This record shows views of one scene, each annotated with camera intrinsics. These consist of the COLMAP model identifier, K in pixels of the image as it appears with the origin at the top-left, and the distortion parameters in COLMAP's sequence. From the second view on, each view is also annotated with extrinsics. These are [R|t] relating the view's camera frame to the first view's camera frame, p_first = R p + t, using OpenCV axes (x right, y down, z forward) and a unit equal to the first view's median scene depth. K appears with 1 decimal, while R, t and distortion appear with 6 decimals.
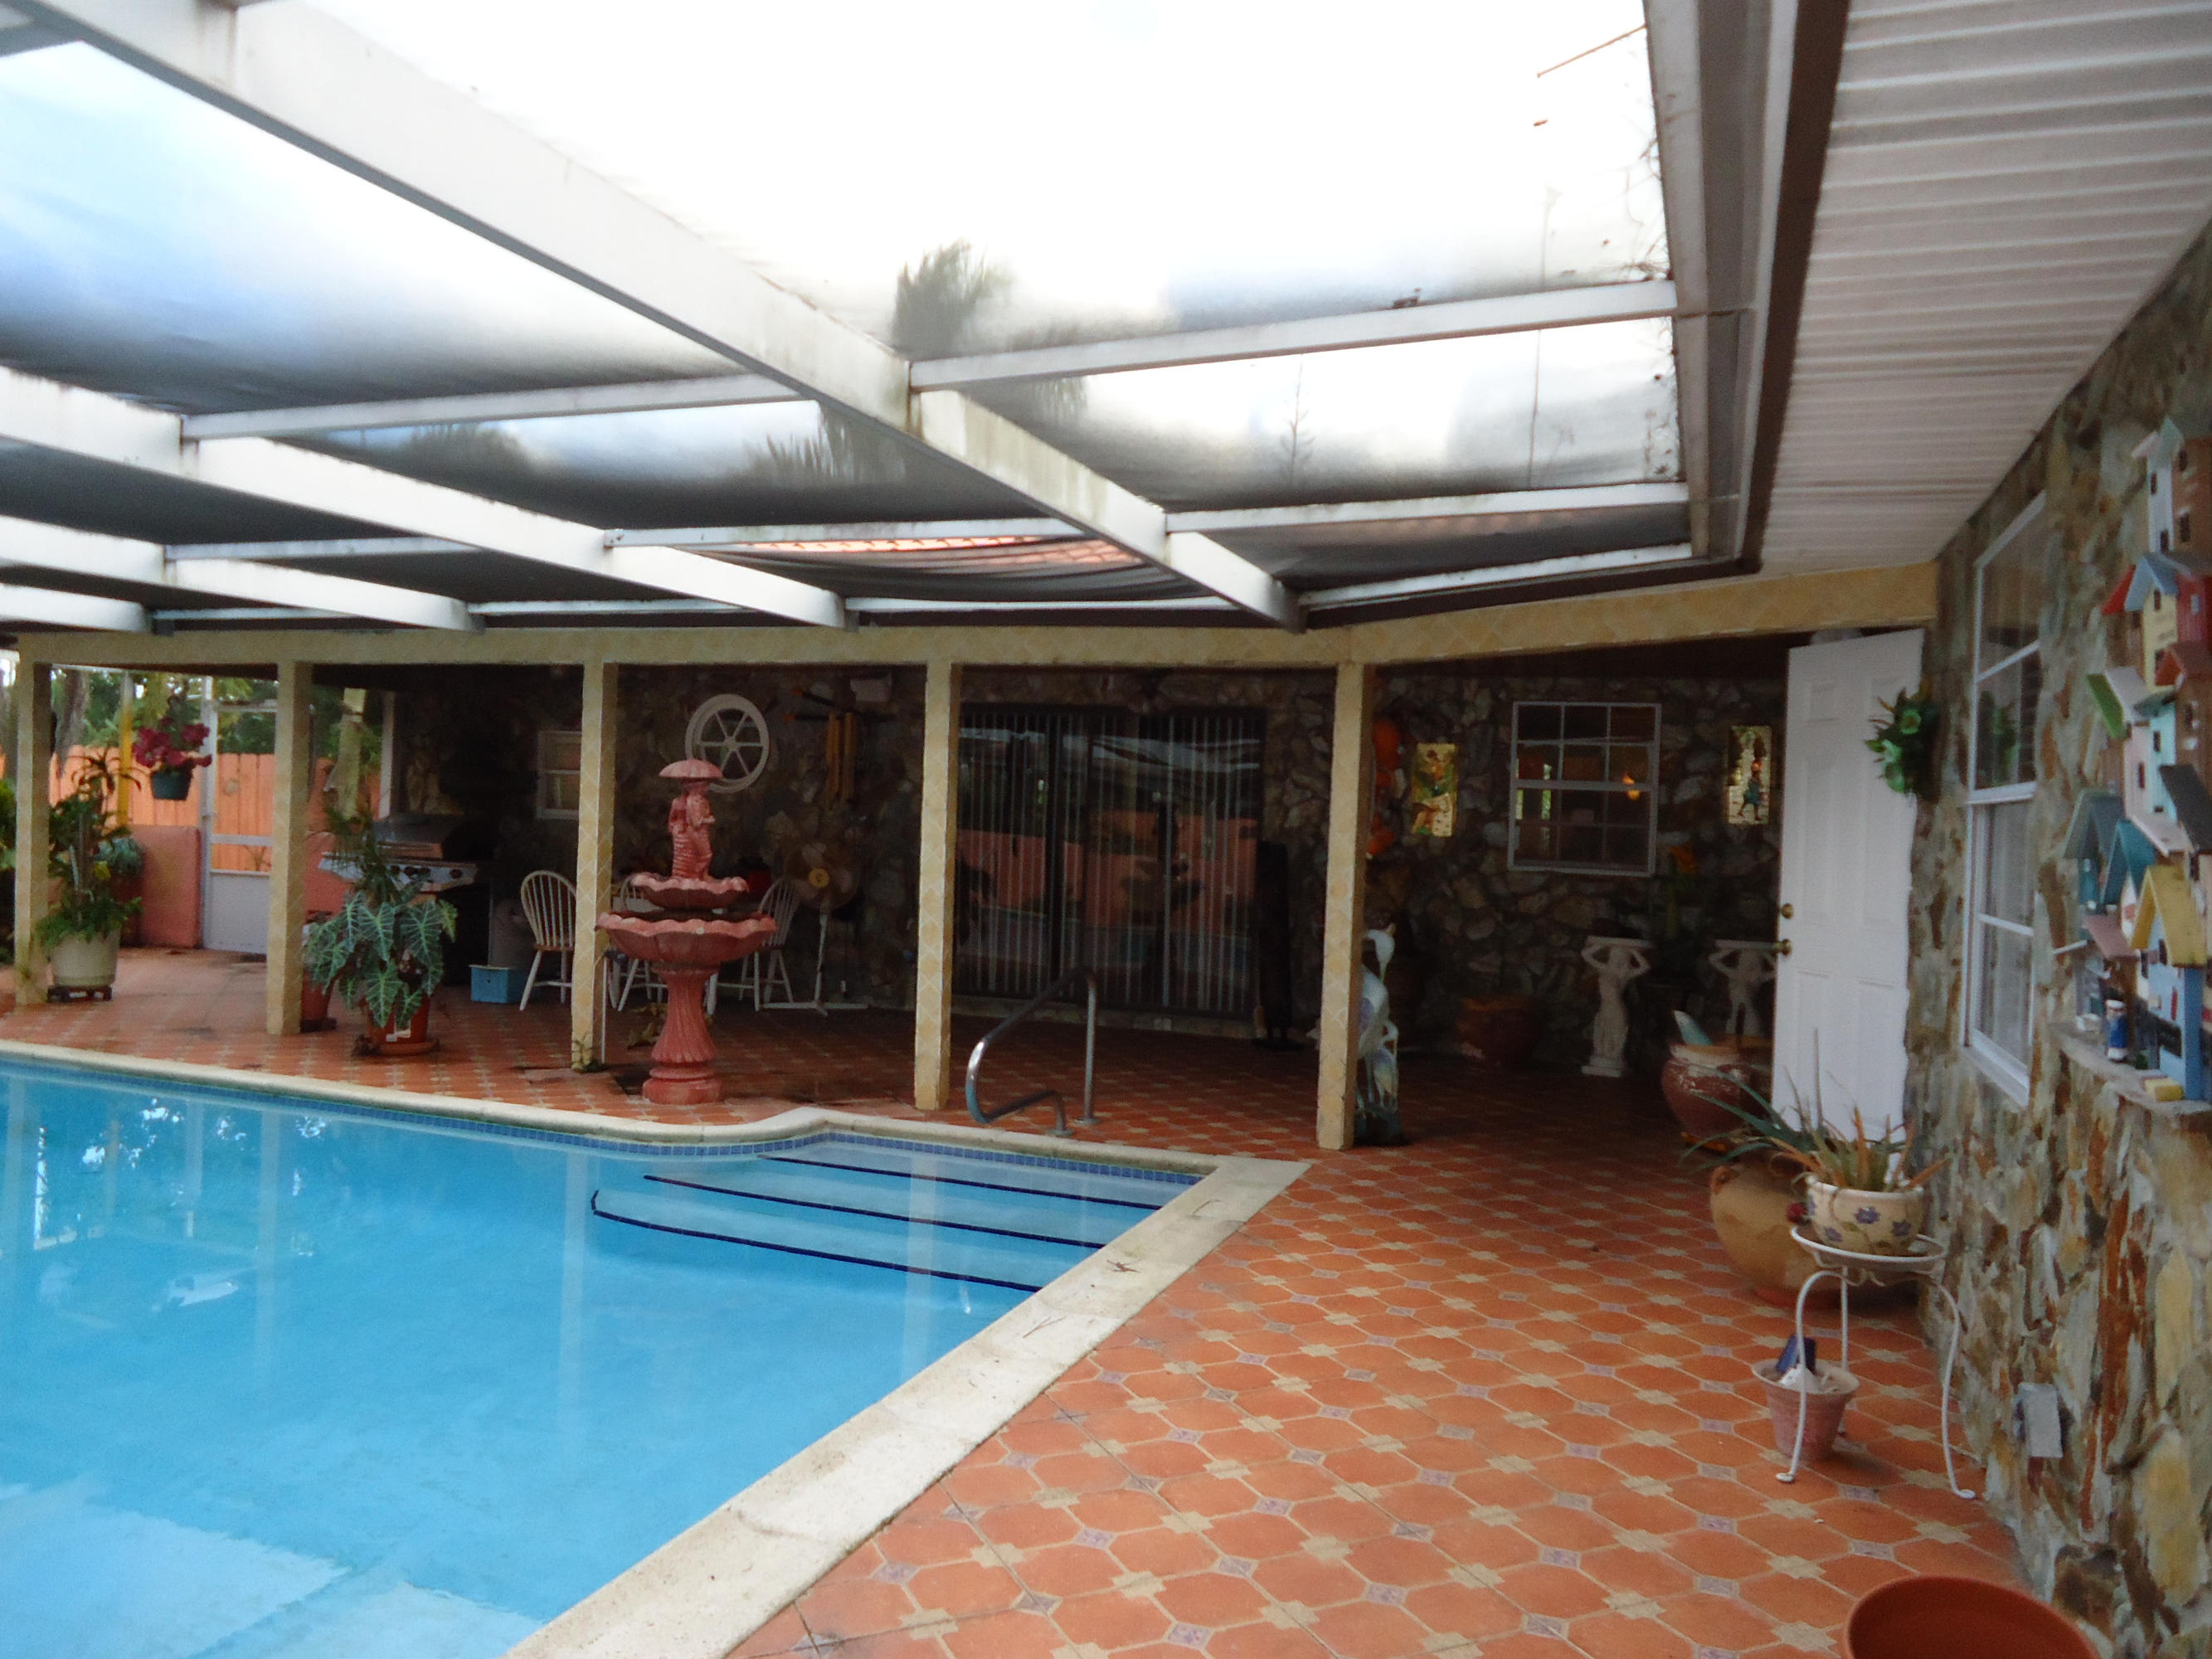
lens RADIAL K [[1613.9, 0, 1112.9], [0, 1613.9, 818.1], [0, 0, 1]] dist [-0.002824, 0.001064]
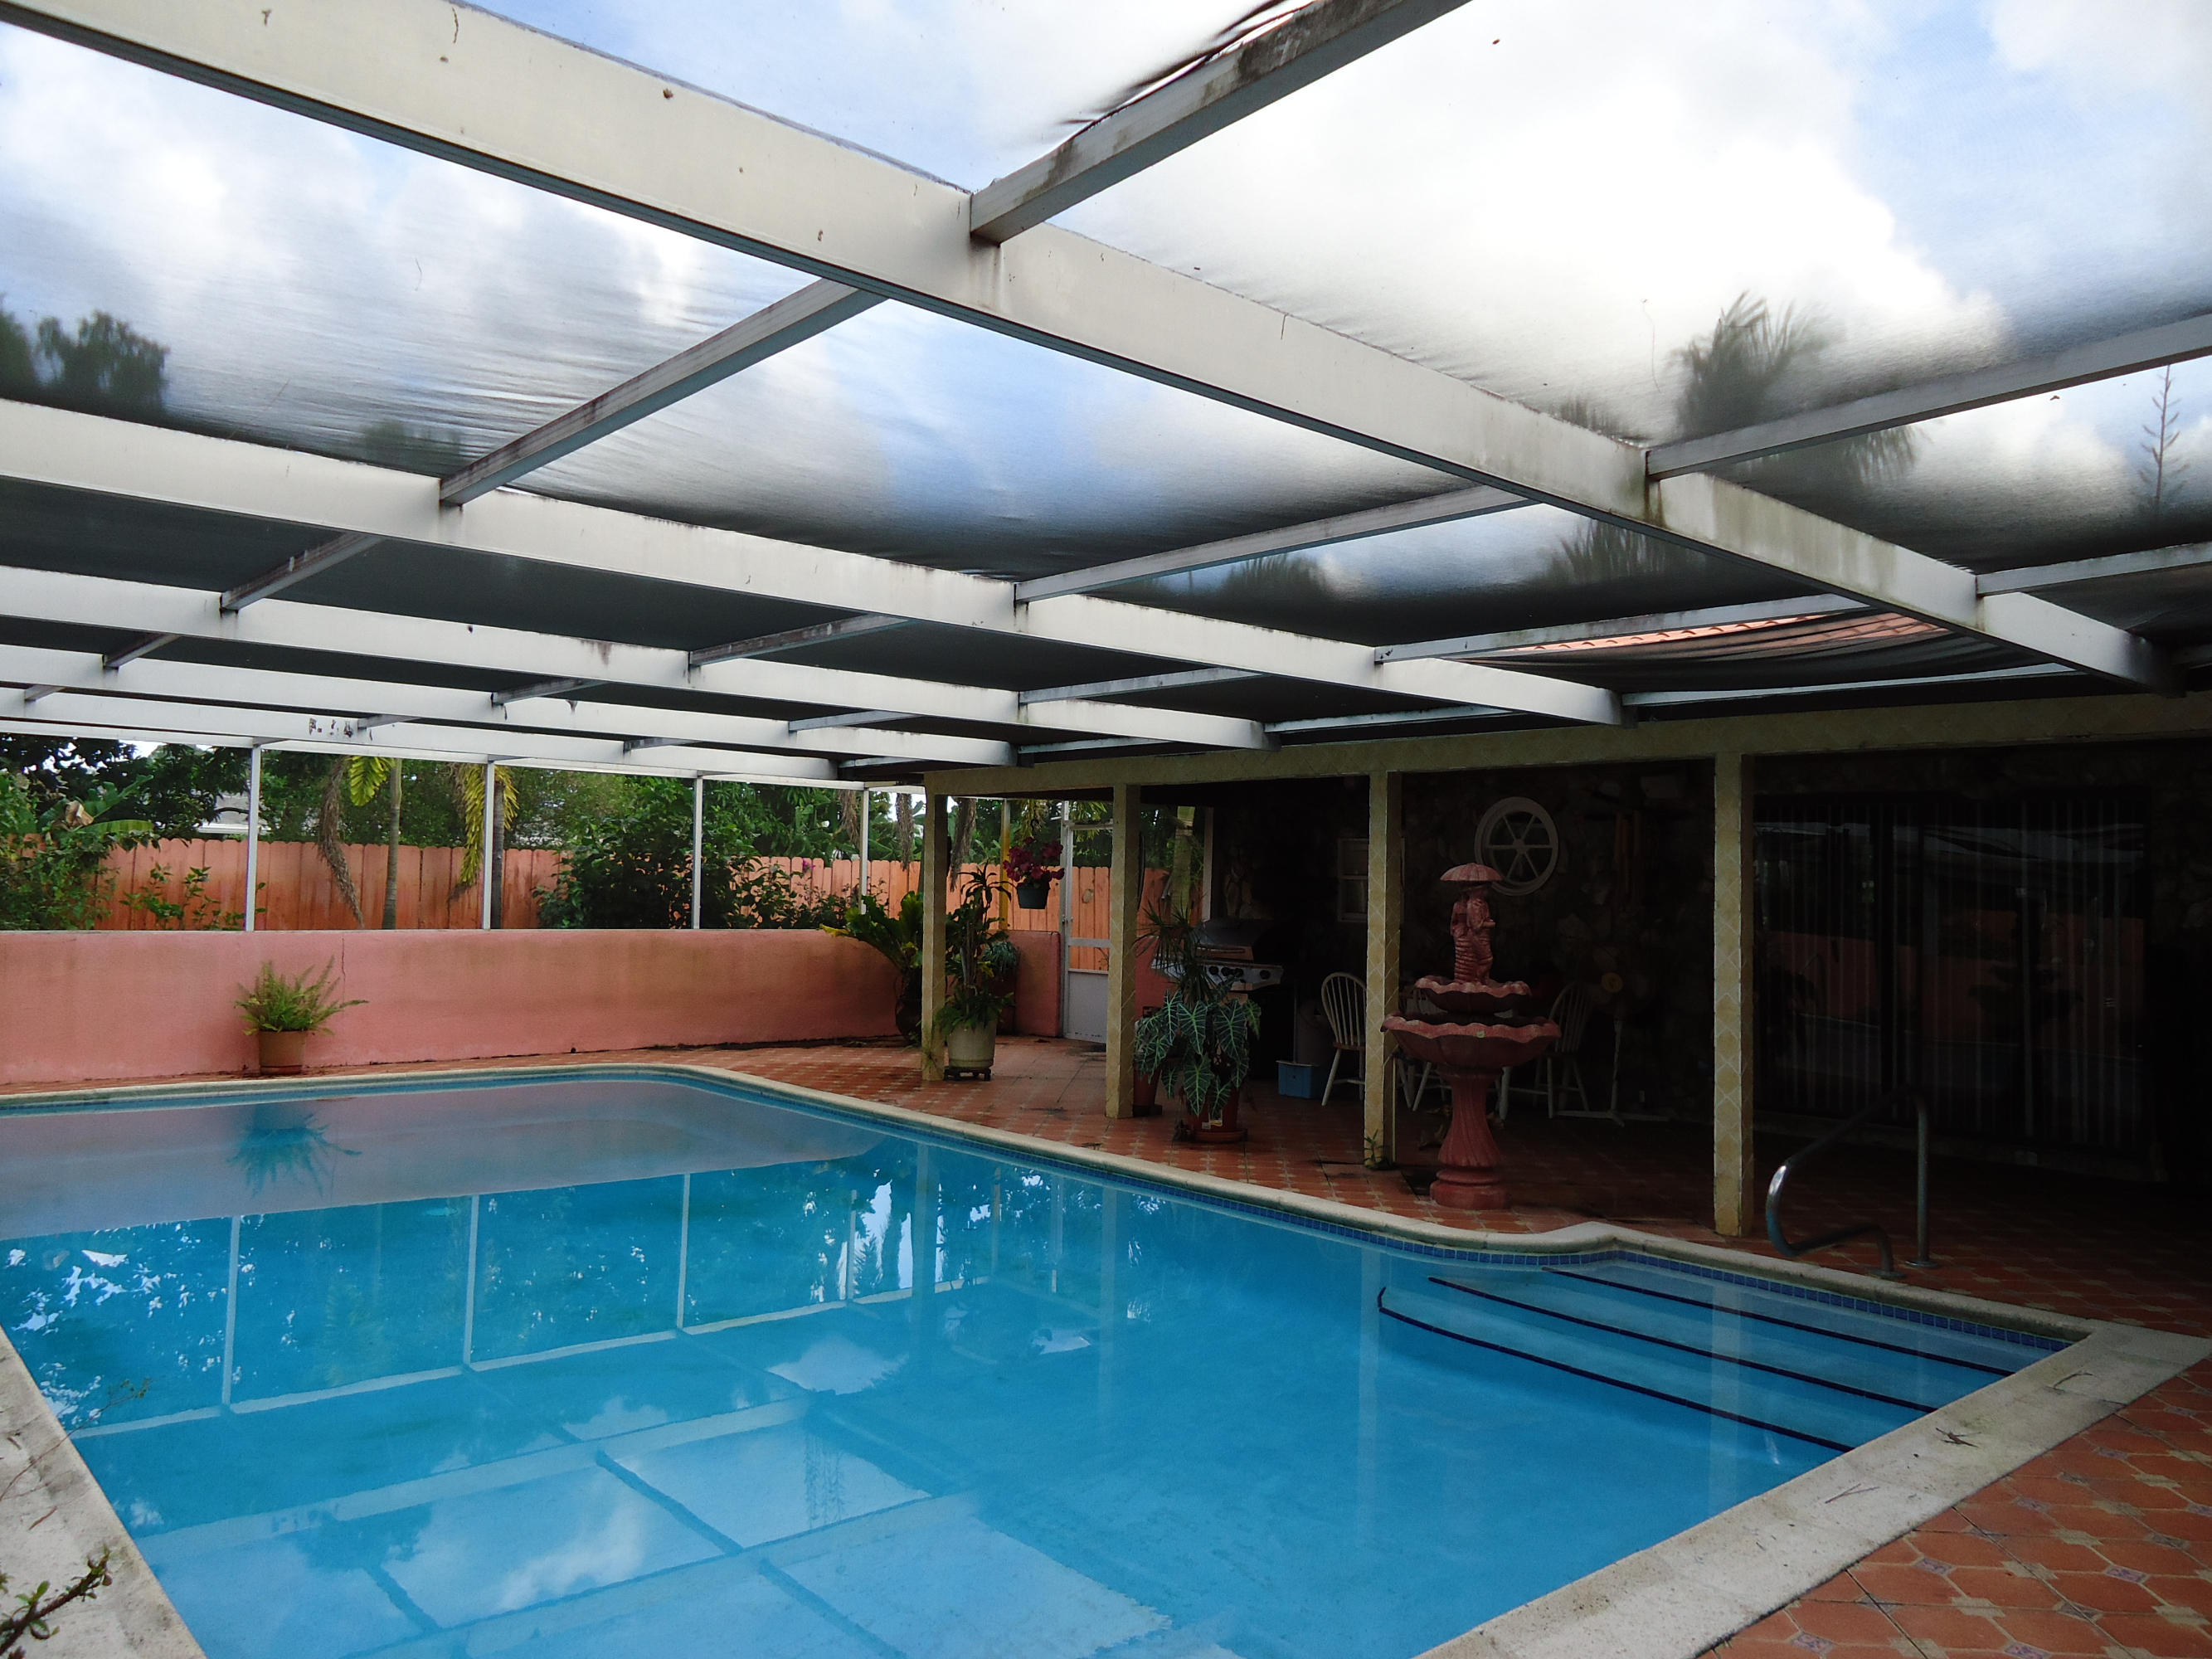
lens RADIAL K [[1613.9, 0, 1112.9], [0, 1613.9, 818.1], [0, 0, 1]] dist [-0.002824, 0.001064]
pose [[0.881816, -0.035890, -0.470226, 0.017158], [0.006212, 0.997897, -0.064514, -0.000877], [0.471552, 0.053969, 0.880185, 0.003972]]
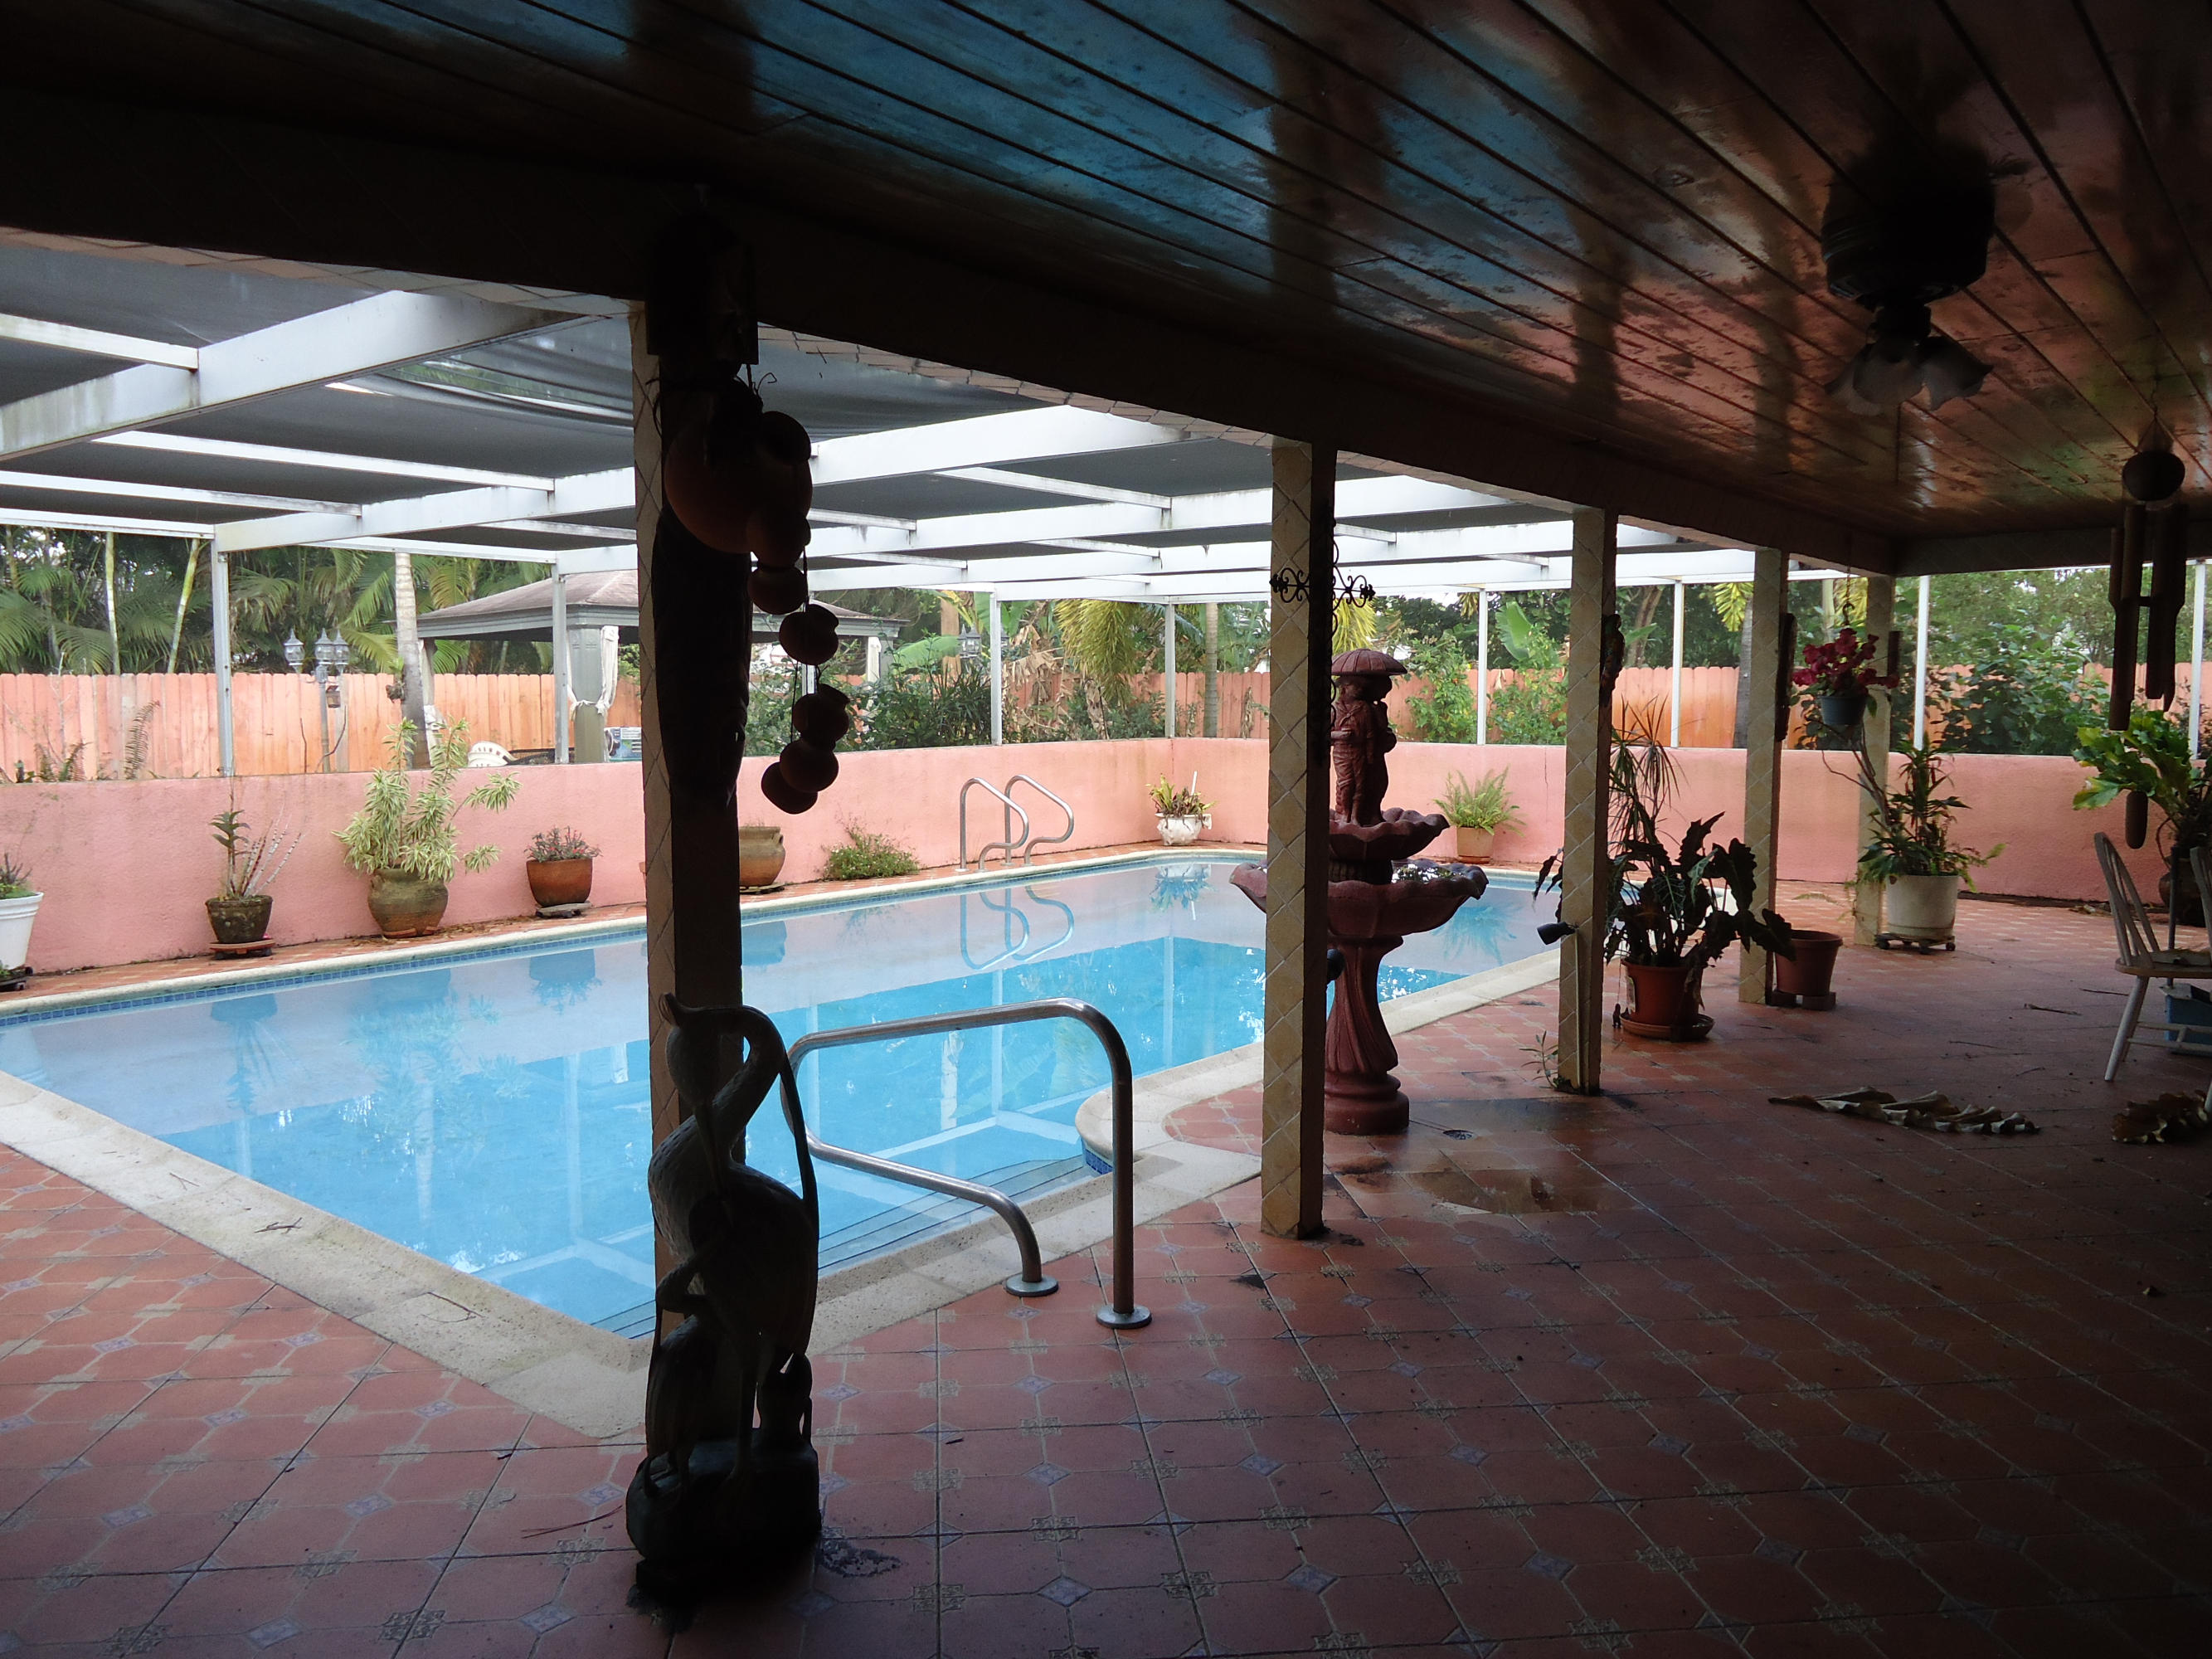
lens RADIAL K [[1613.9, 0, 1112.9], [0, 1613.9, 818.1], [0, 0, 1]] dist [-0.002824, 0.001064]
pose [[-0.307530, 0.039867, -0.950703, 0.453131], [-0.019686, 0.998642, 0.048245, 0.006003], [0.951335, 0.033552, -0.306328, 1.116568]]
